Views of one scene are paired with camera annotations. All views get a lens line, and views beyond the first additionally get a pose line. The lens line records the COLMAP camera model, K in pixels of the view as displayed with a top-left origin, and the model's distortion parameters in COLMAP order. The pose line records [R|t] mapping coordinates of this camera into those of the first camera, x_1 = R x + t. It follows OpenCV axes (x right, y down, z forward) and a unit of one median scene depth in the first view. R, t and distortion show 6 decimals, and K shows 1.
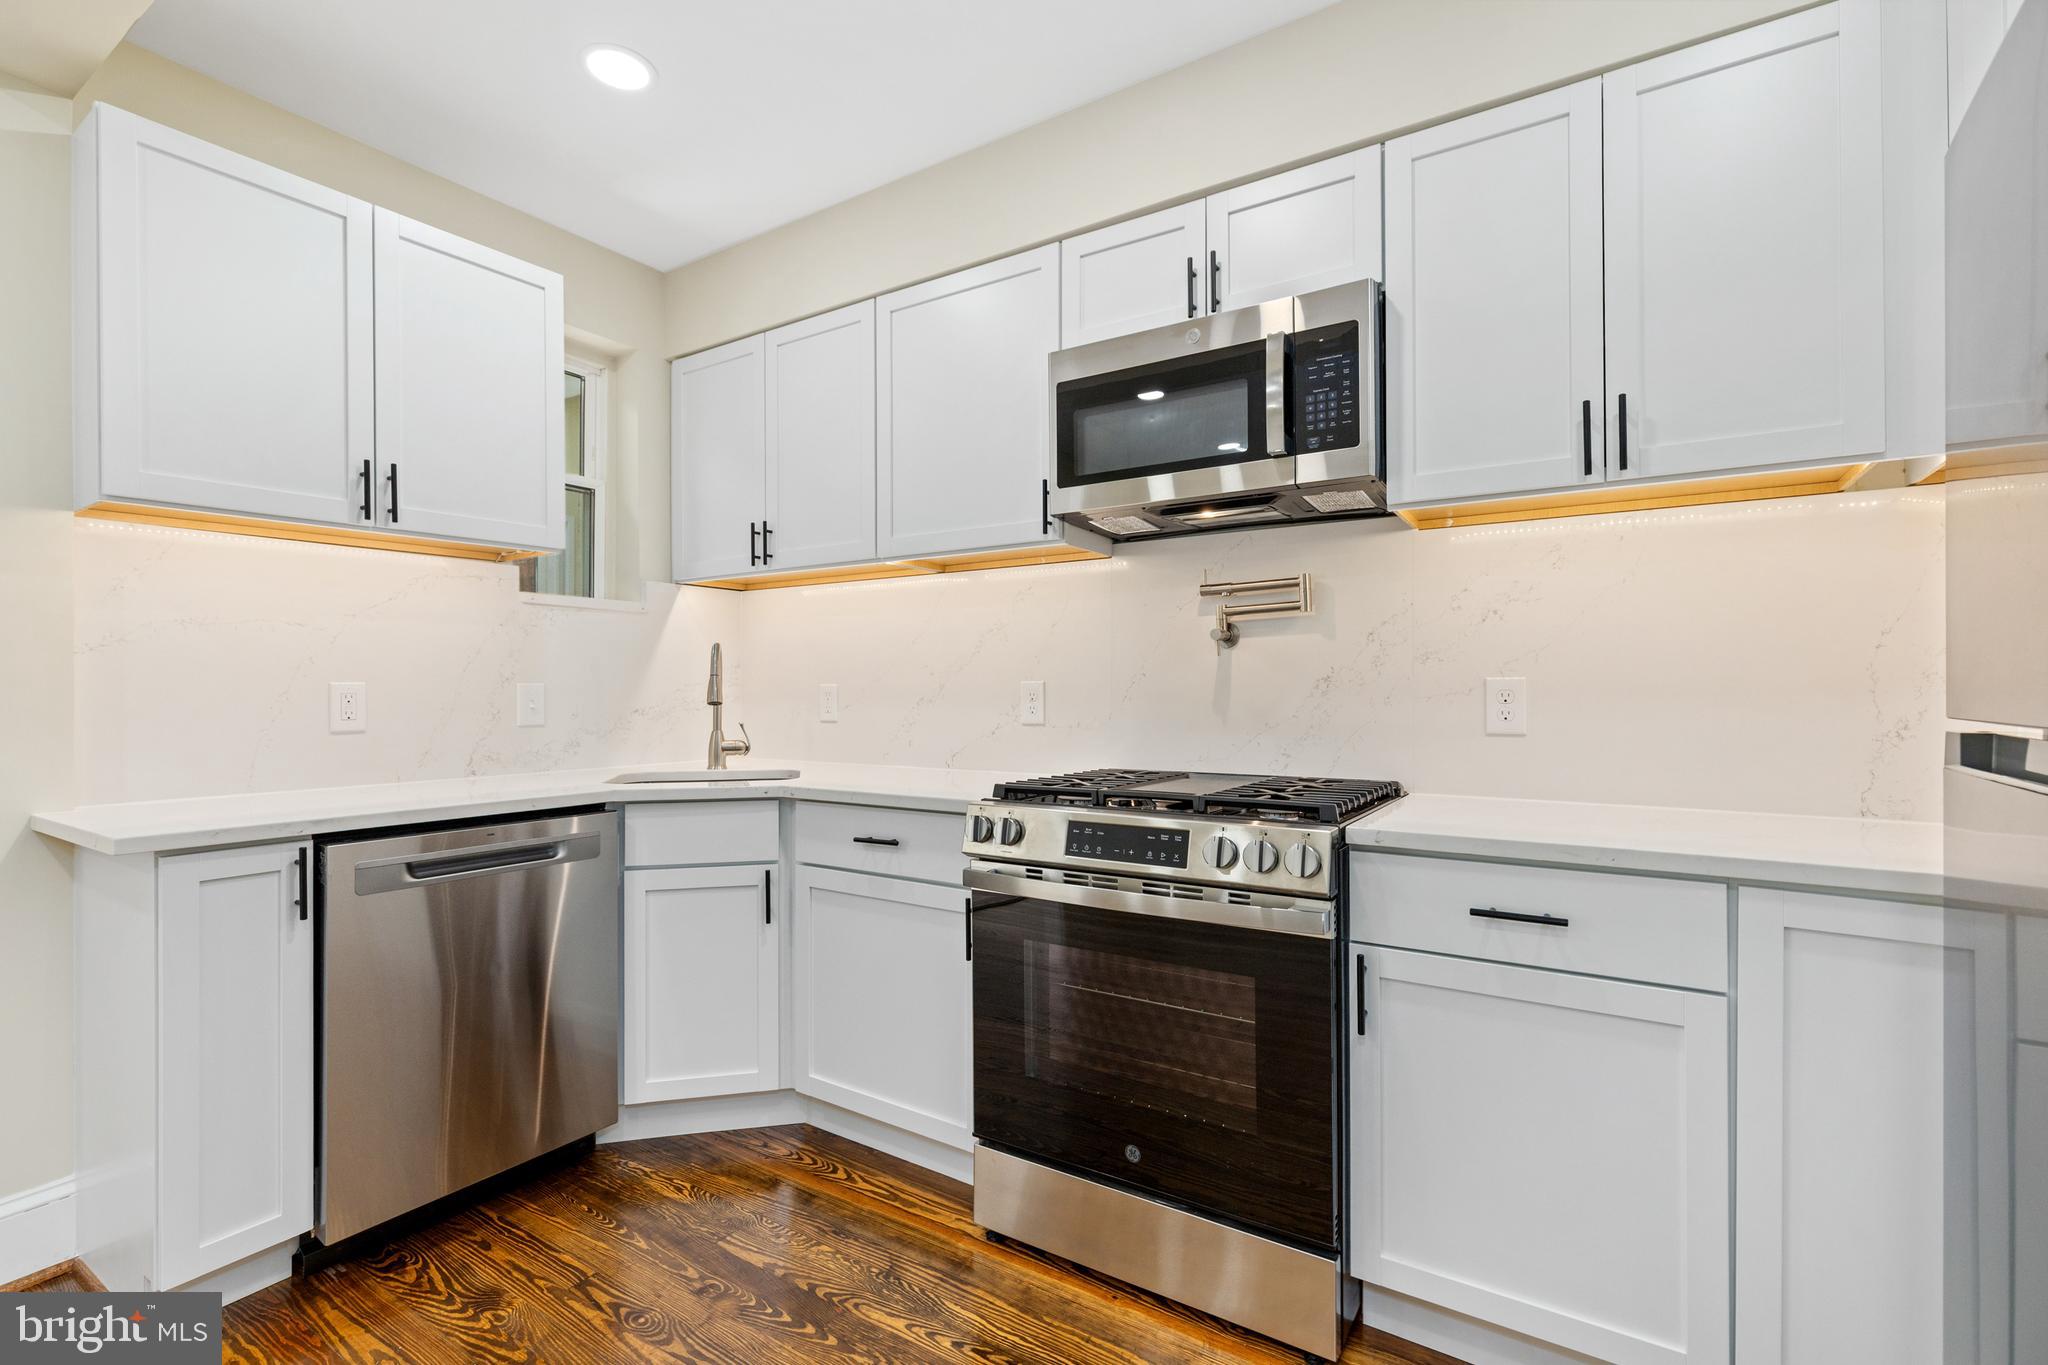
lens RADIAL K [[920.1, 0, 1017.0], [0, 920.1, 688.1], [0, 0, 1]] dist [0.006929, -0.001290]
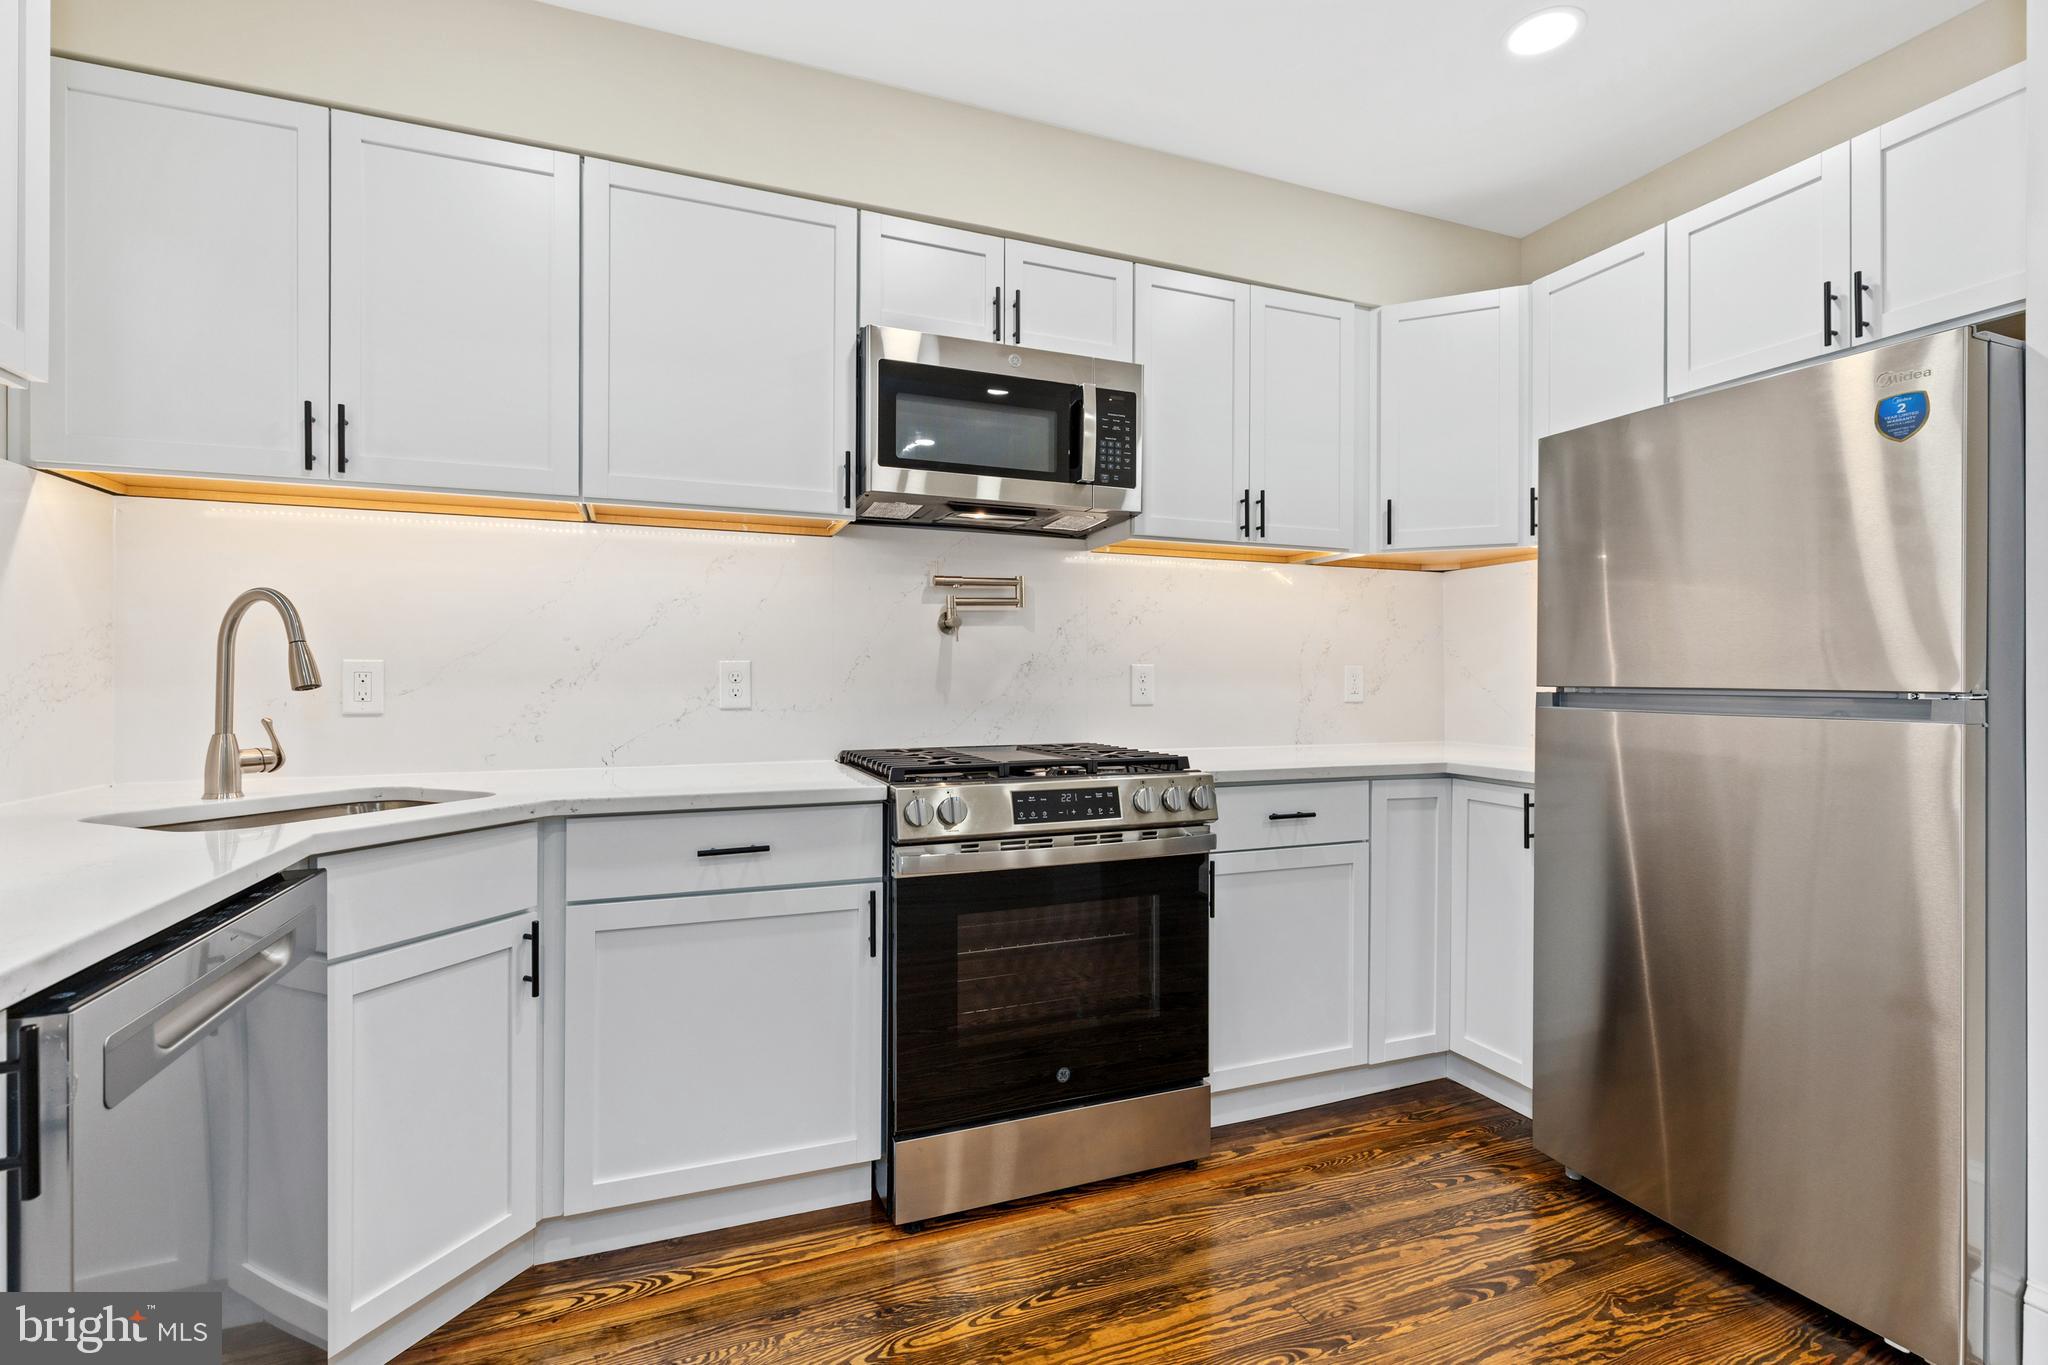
lens RADIAL K [[920.1, 0, 1014.7], [0, 920.1, 679.9], [0, 0, 1]] dist [0.006929, -0.001290]
pose [[0.582035, 0.001489, 0.813162, -0.718997], [-0.006272, 0.999977, 0.002658, 0.009035], [-0.813139, -0.006648, 0.582031, 0.328570]]
